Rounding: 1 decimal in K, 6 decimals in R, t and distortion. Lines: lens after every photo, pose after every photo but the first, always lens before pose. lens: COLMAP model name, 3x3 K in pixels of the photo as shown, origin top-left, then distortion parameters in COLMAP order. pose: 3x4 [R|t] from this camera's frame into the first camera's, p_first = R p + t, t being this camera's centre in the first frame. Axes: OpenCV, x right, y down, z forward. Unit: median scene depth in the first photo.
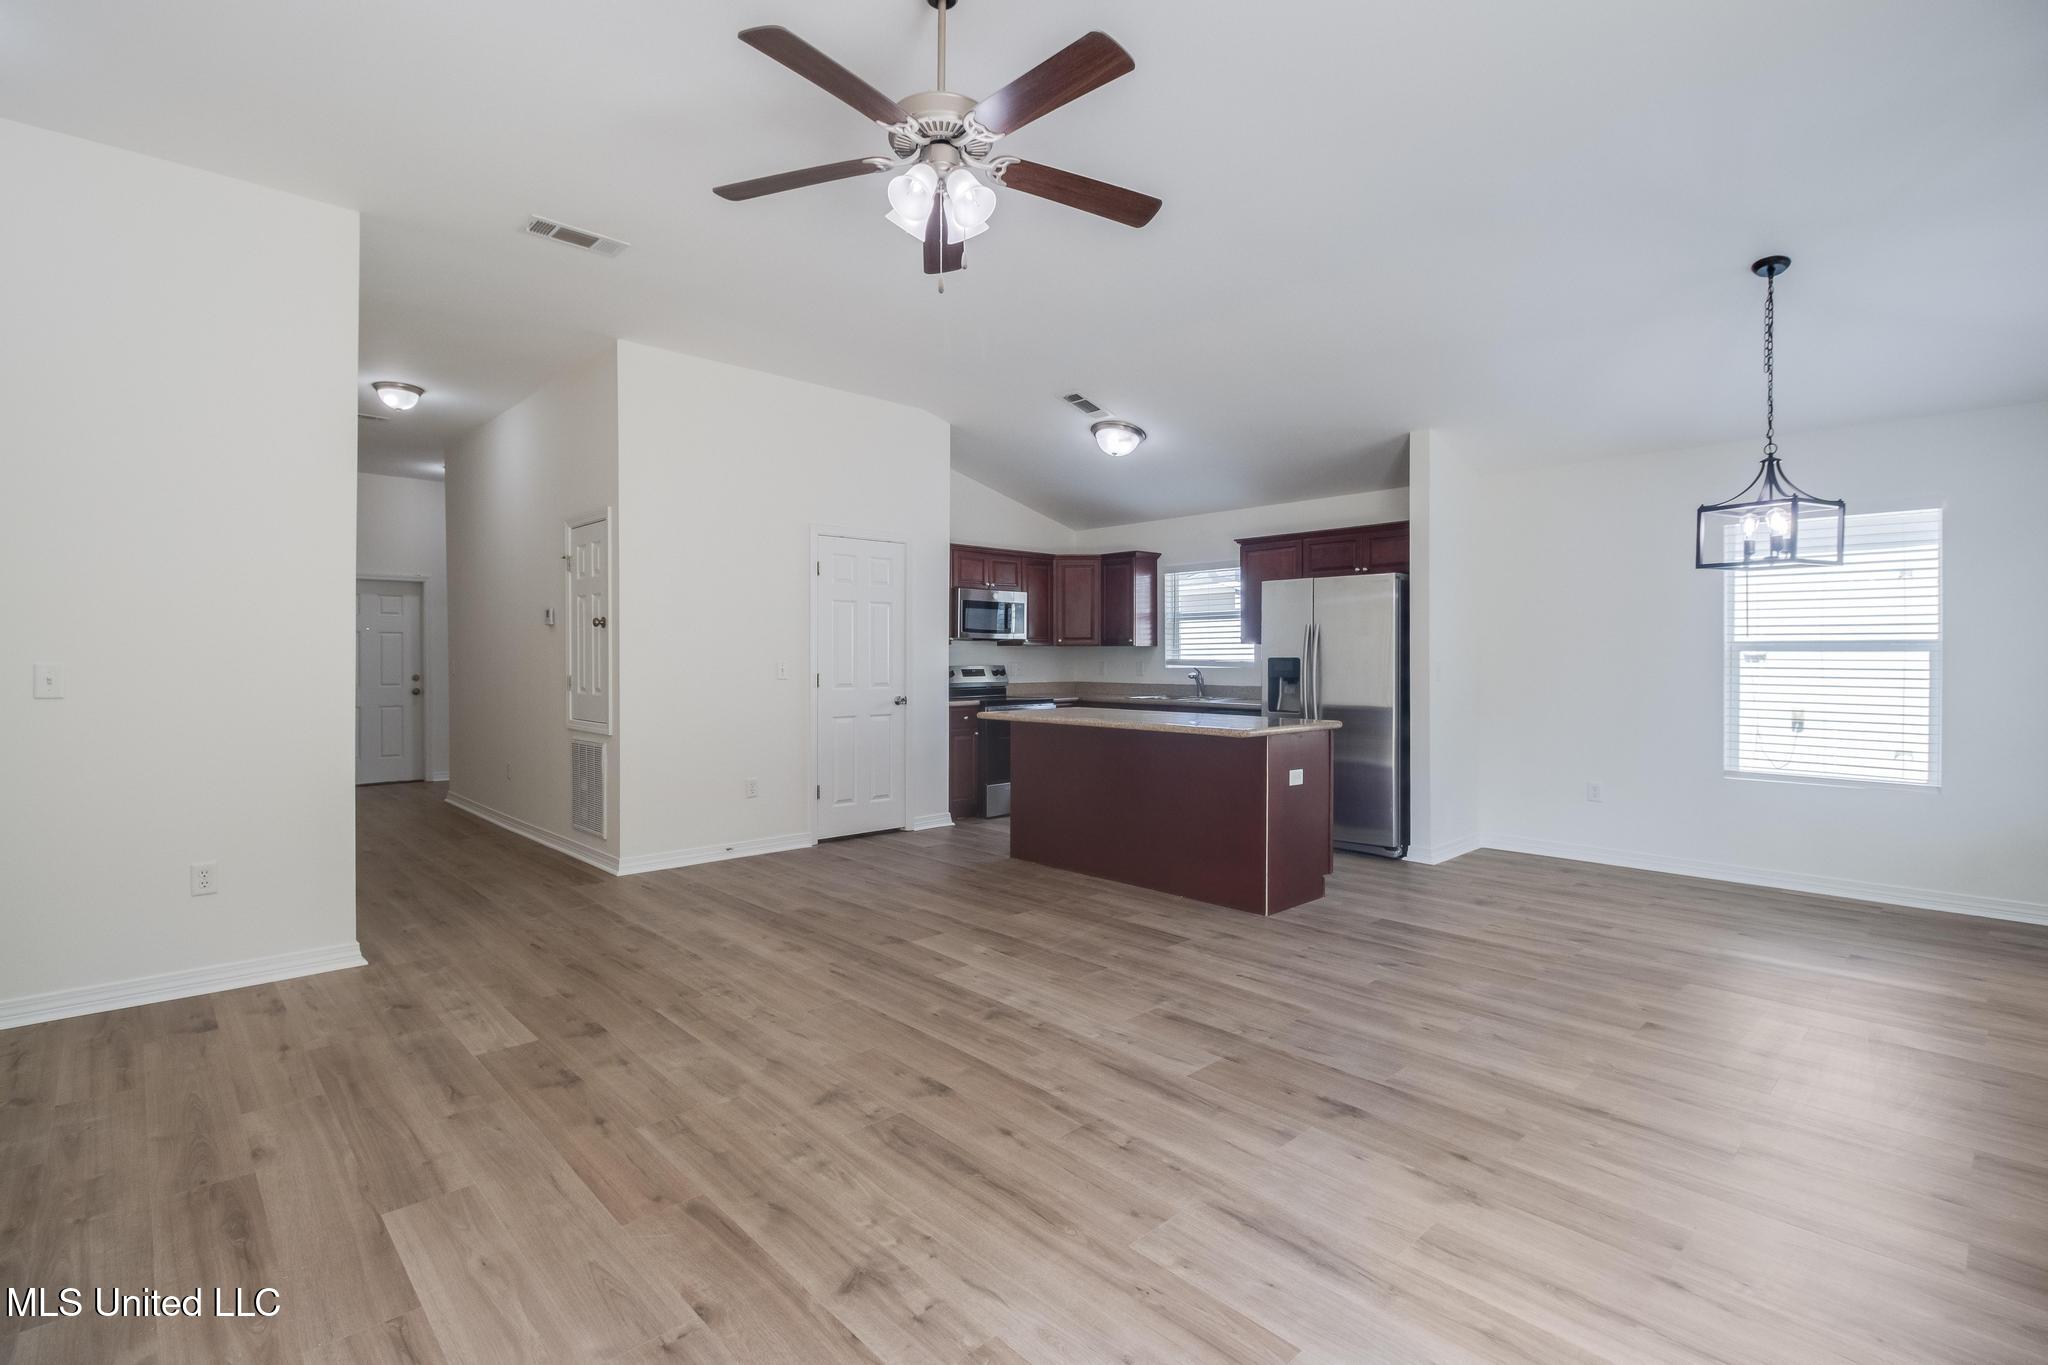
lens RADIAL K [[952.1, 0, 1029.6], [0, 952.1, 666.1], [0, 0, 1]] dist [0.011558, -0.004319]
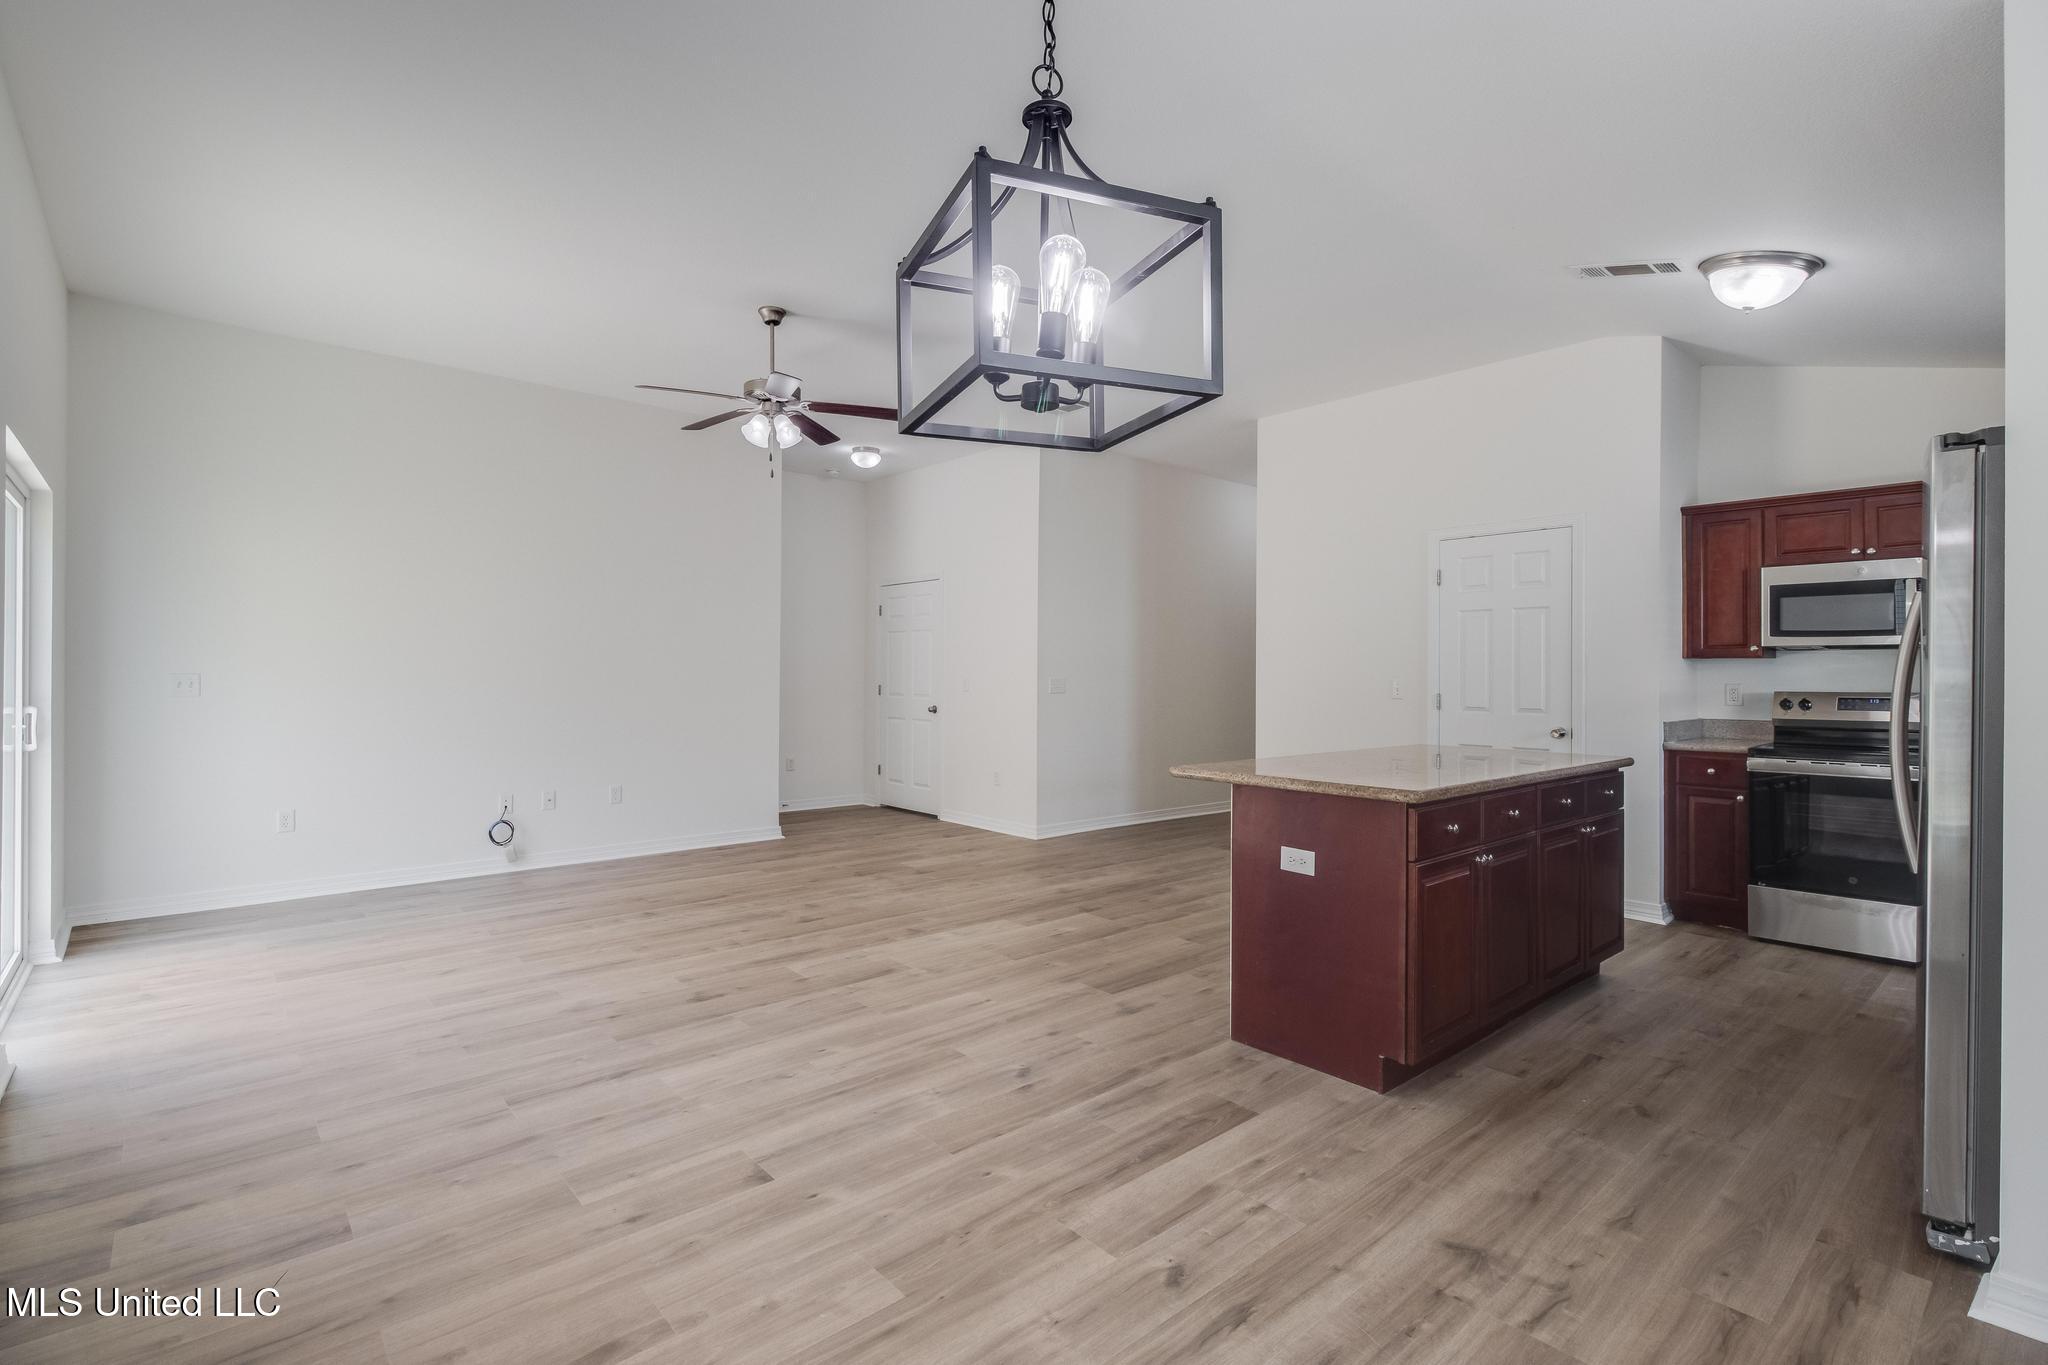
lens RADIAL K [[952.1, 0, 993.3], [0, 952.1, 670.8], [0, 0, 1]] dist [0.011558, -0.004319]
pose [[-0.064866, -0.007941, -0.997862, 0.958502], [-0.015475, 0.999856, -0.006951, -0.002278], [0.997774, 0.014991, -0.064979, 0.858148]]
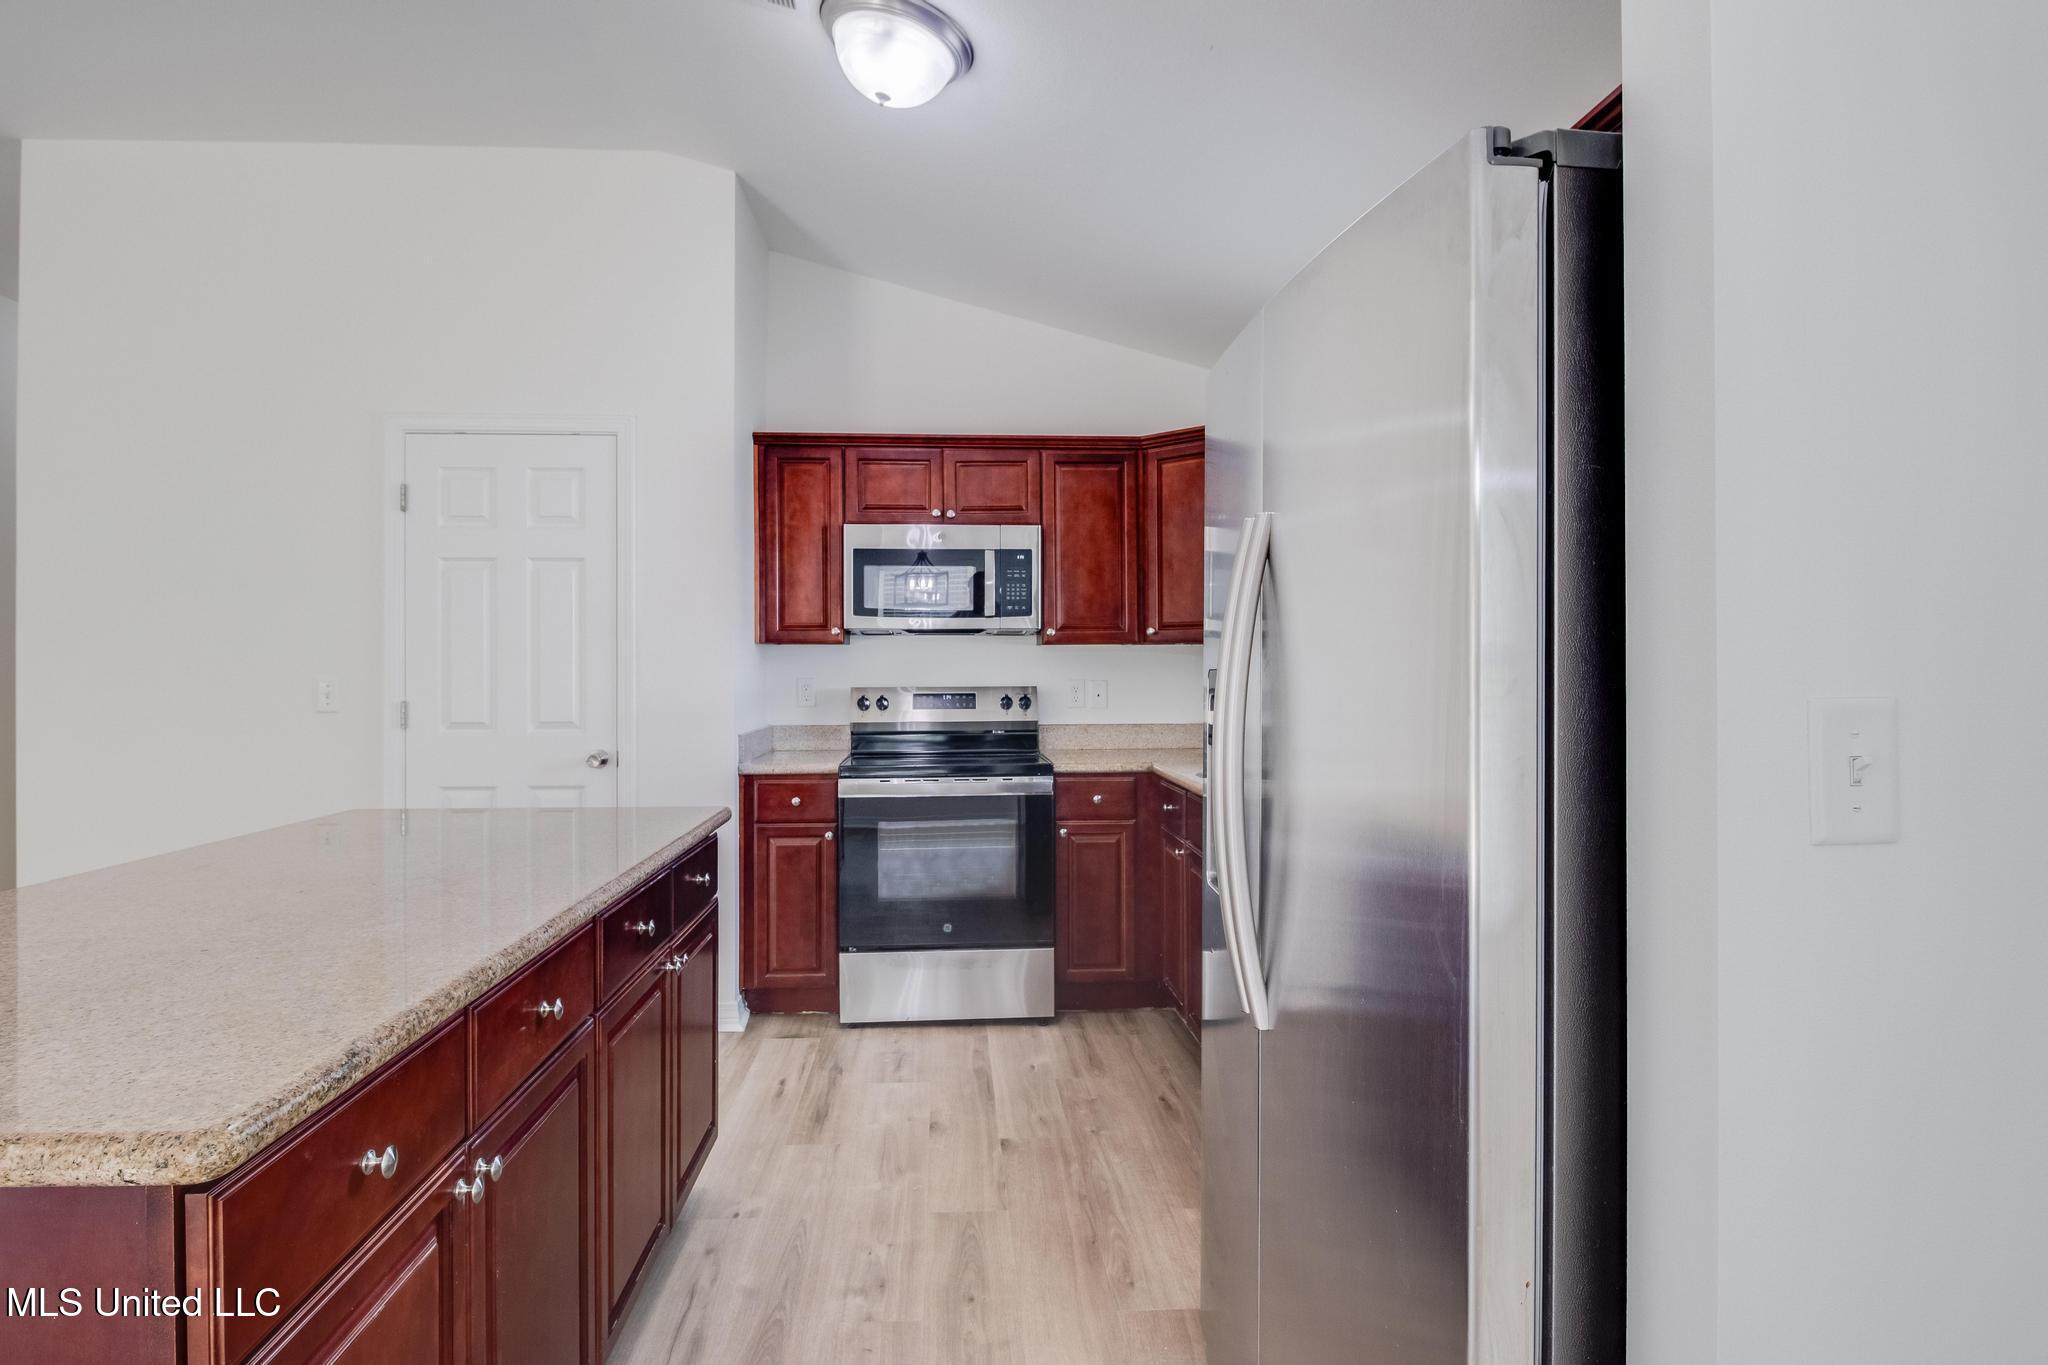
lens RADIAL K [[1061.4, 0, 1005.9], [0, 1061.4, 667.8], [0, 0, 1]] dist [0.003979, -0.004715]
pose [[0.761465, -0.004662, -0.648189, 0.538613], [-0.002976, 0.999938, -0.010688, -0.007794], [0.648199, 0.010068, 0.761404, 1.042793]]
